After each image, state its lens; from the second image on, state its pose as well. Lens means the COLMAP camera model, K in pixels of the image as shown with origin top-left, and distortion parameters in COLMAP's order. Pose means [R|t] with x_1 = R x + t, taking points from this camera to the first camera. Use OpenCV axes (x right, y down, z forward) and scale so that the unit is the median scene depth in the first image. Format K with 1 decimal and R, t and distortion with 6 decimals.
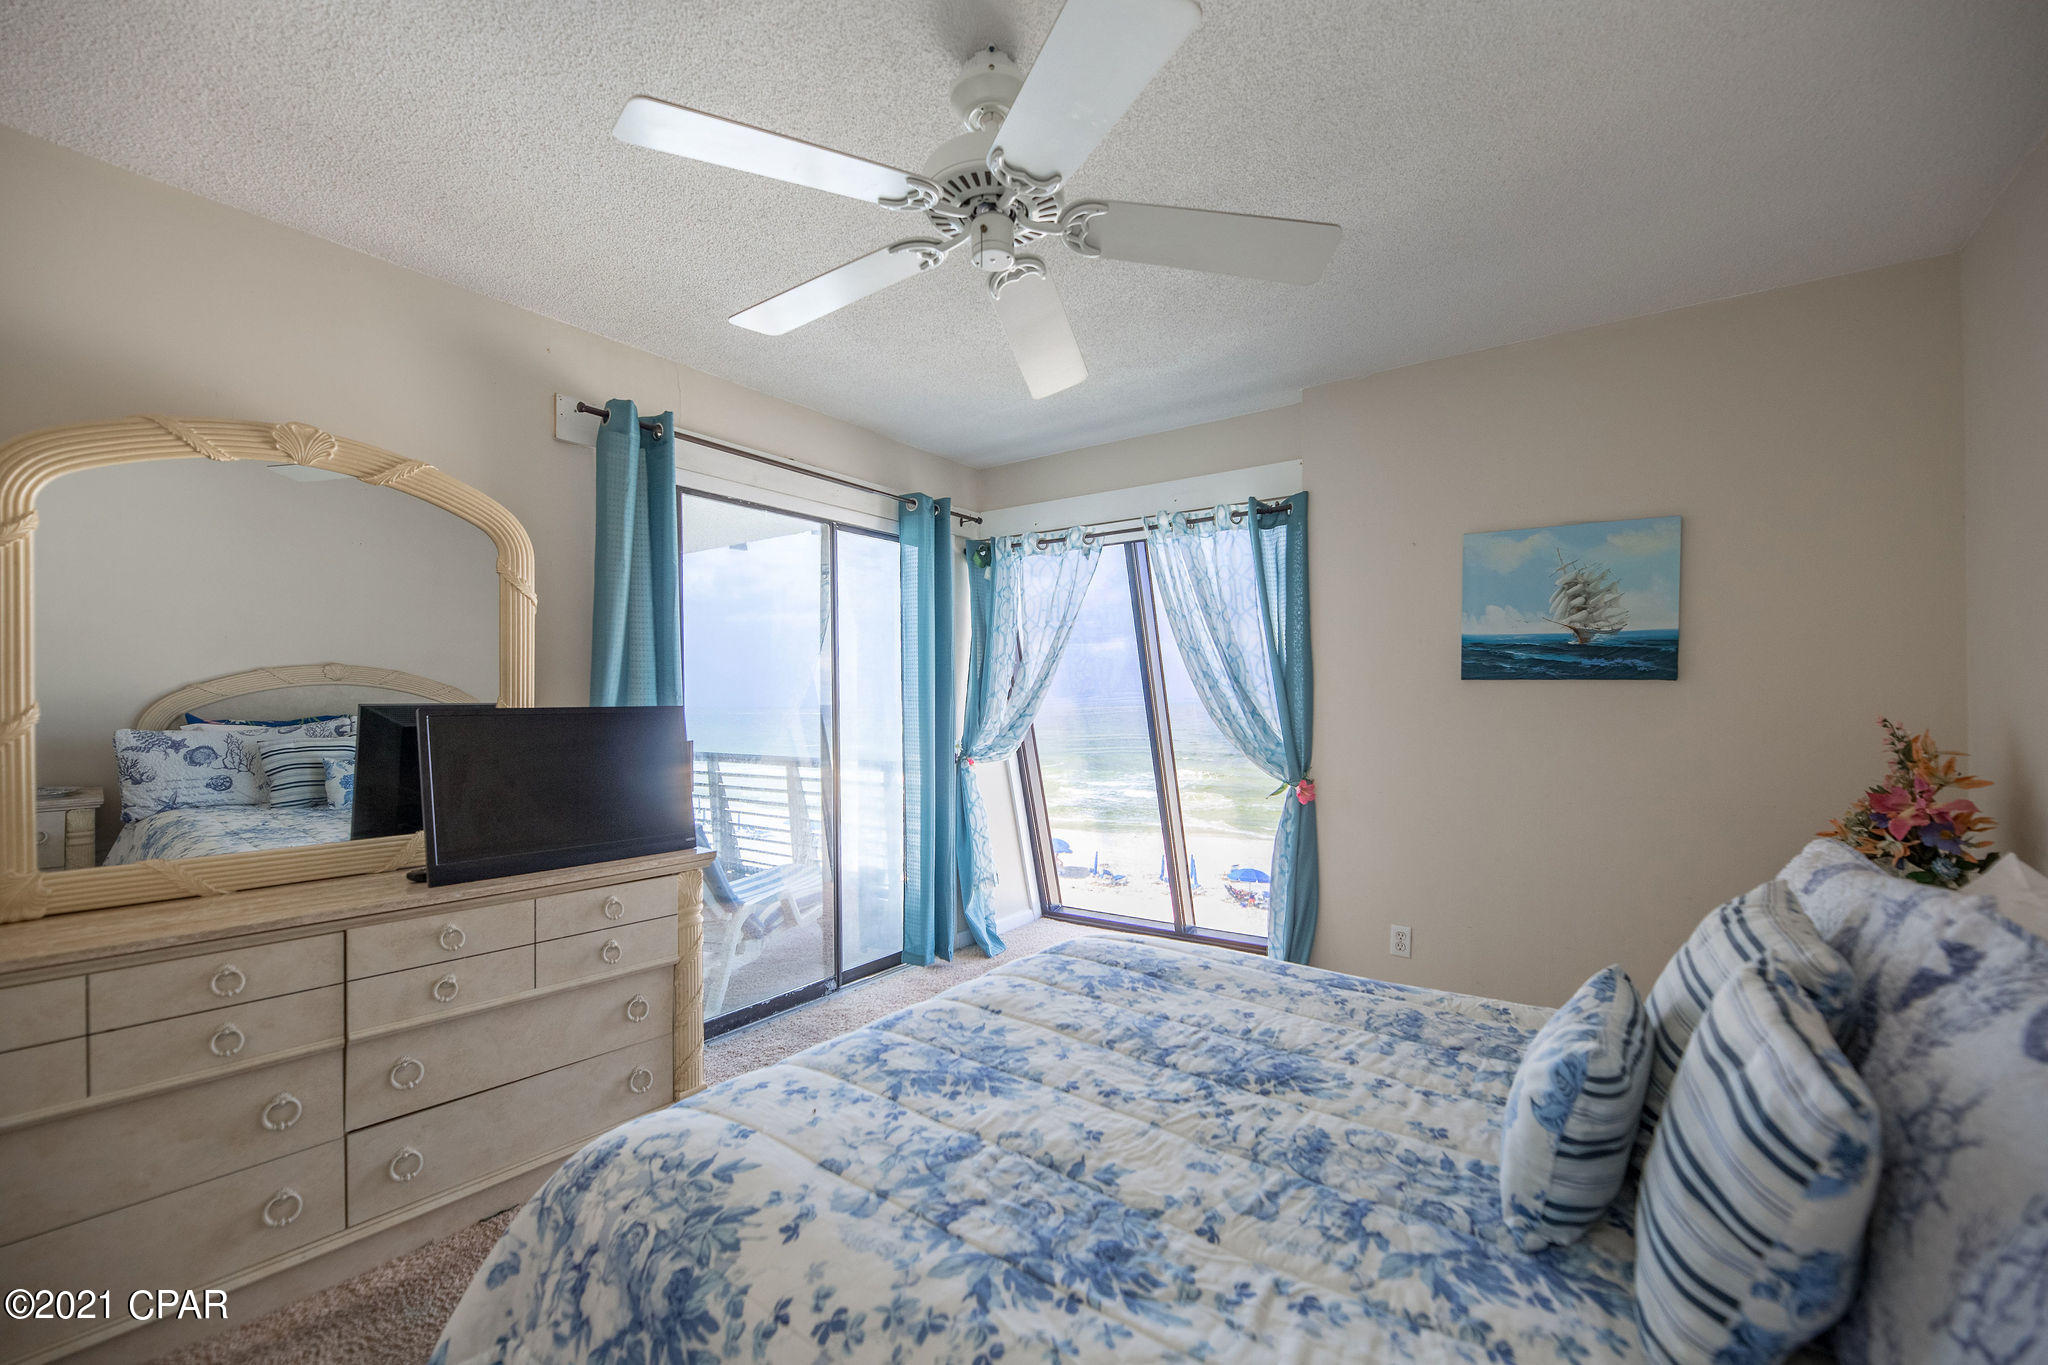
lens RADIAL K [[882.3, 0, 1009.8], [0, 882.3, 688.6], [0, 0, 1]] dist [-0.009312, -0.000769]
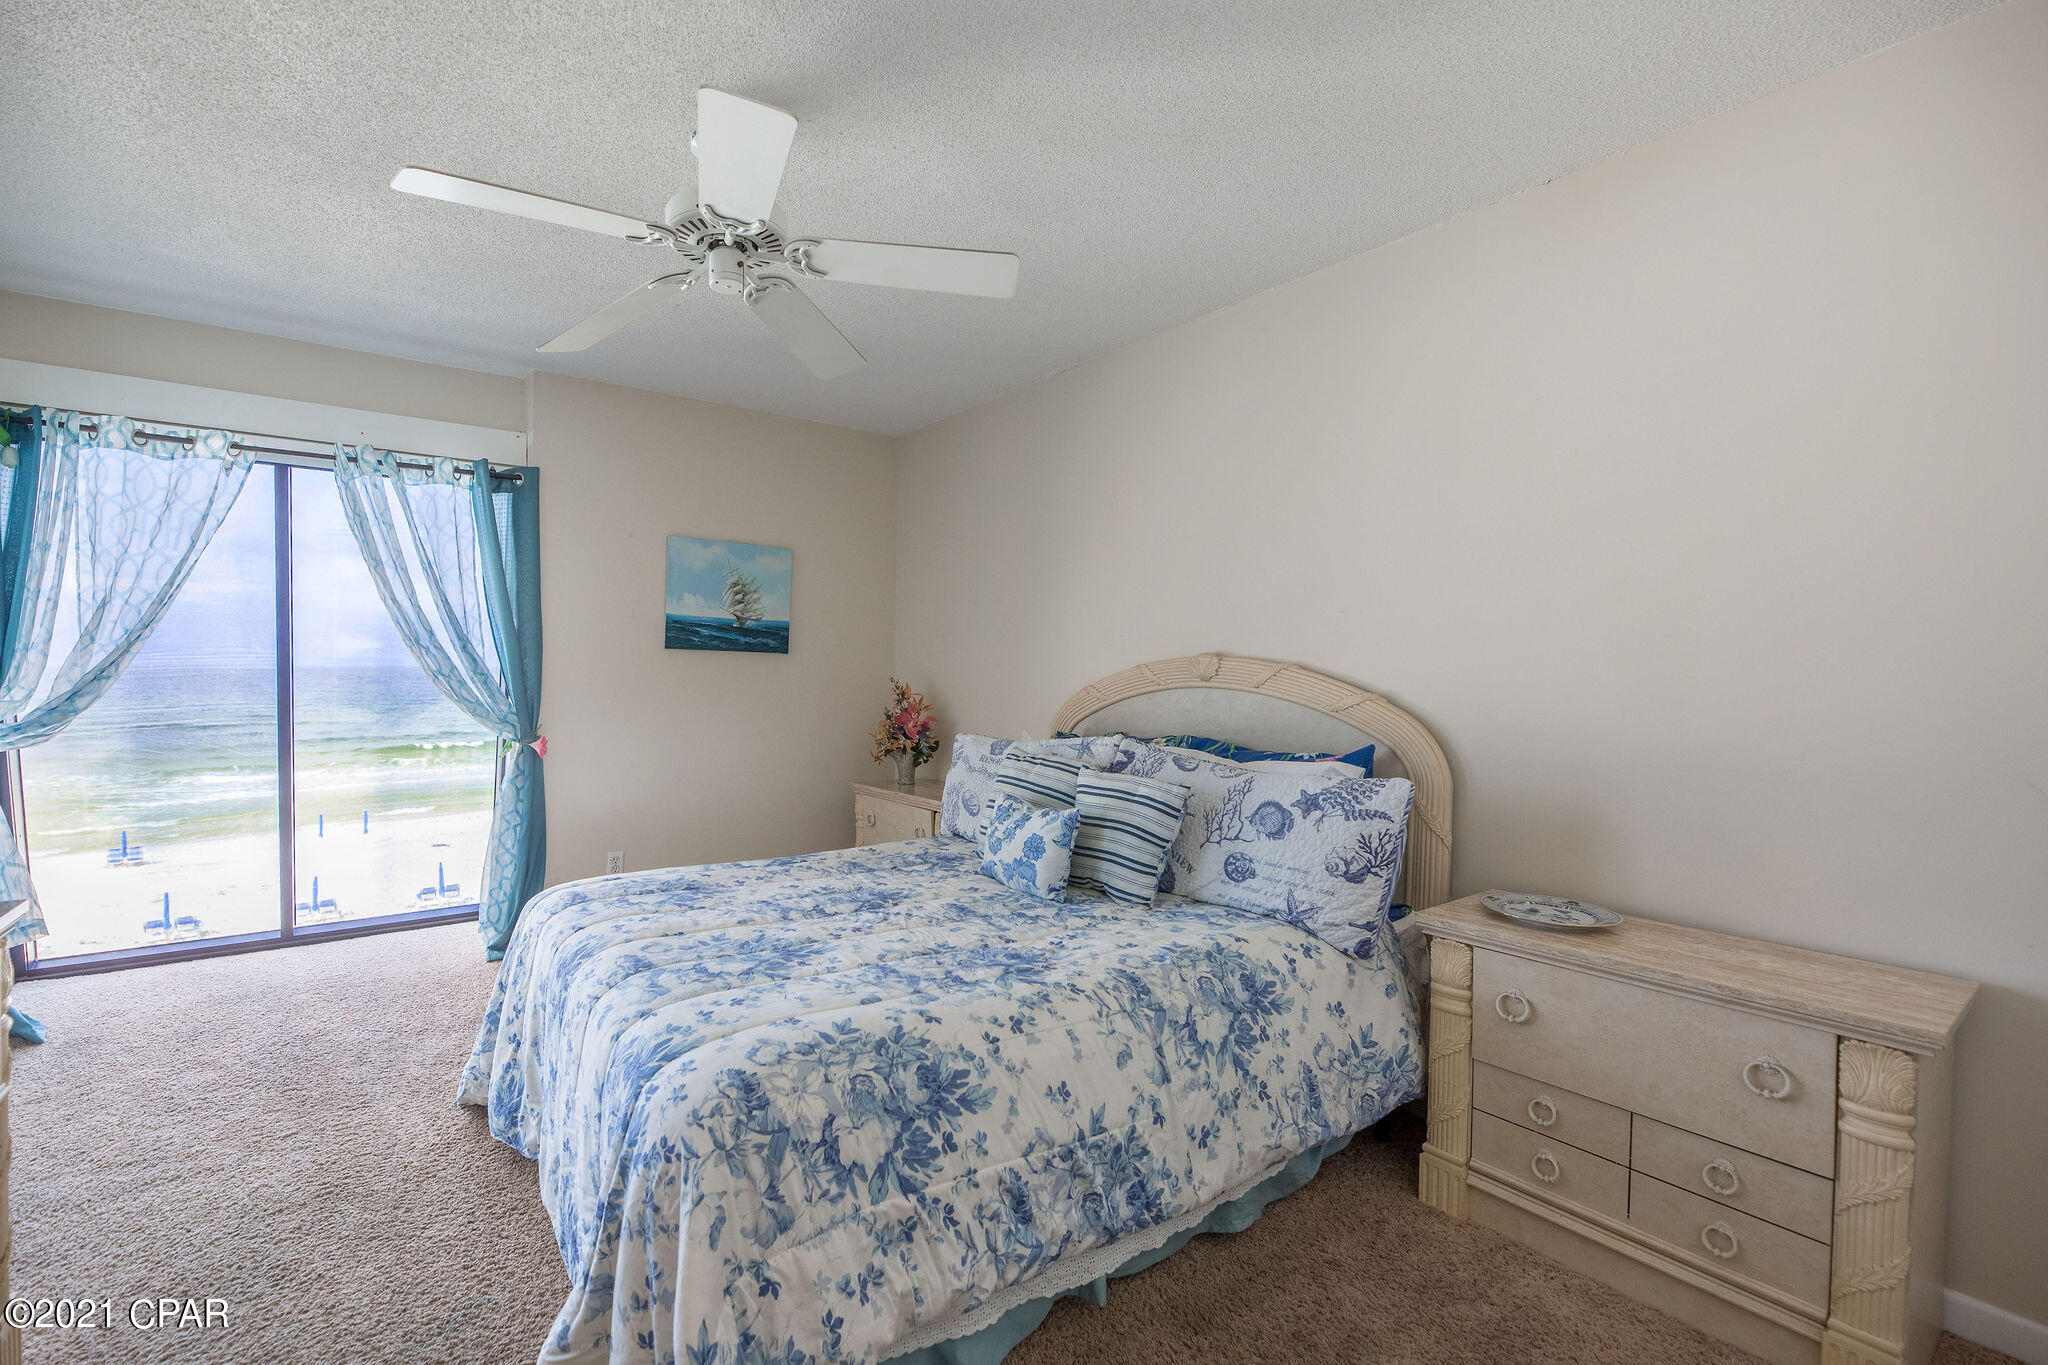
lens RADIAL K [[846.9, 0, 1007.5], [0, 846.9, 680.3], [0, 0, 1]] dist [-0.000693, -0.003992]
pose [[0.305090, -0.003395, 0.952318, -1.126075], [-0.023592, 0.999660, 0.011122, 0.022928], [-0.952031, -0.025860, 0.304906, 0.334532]]
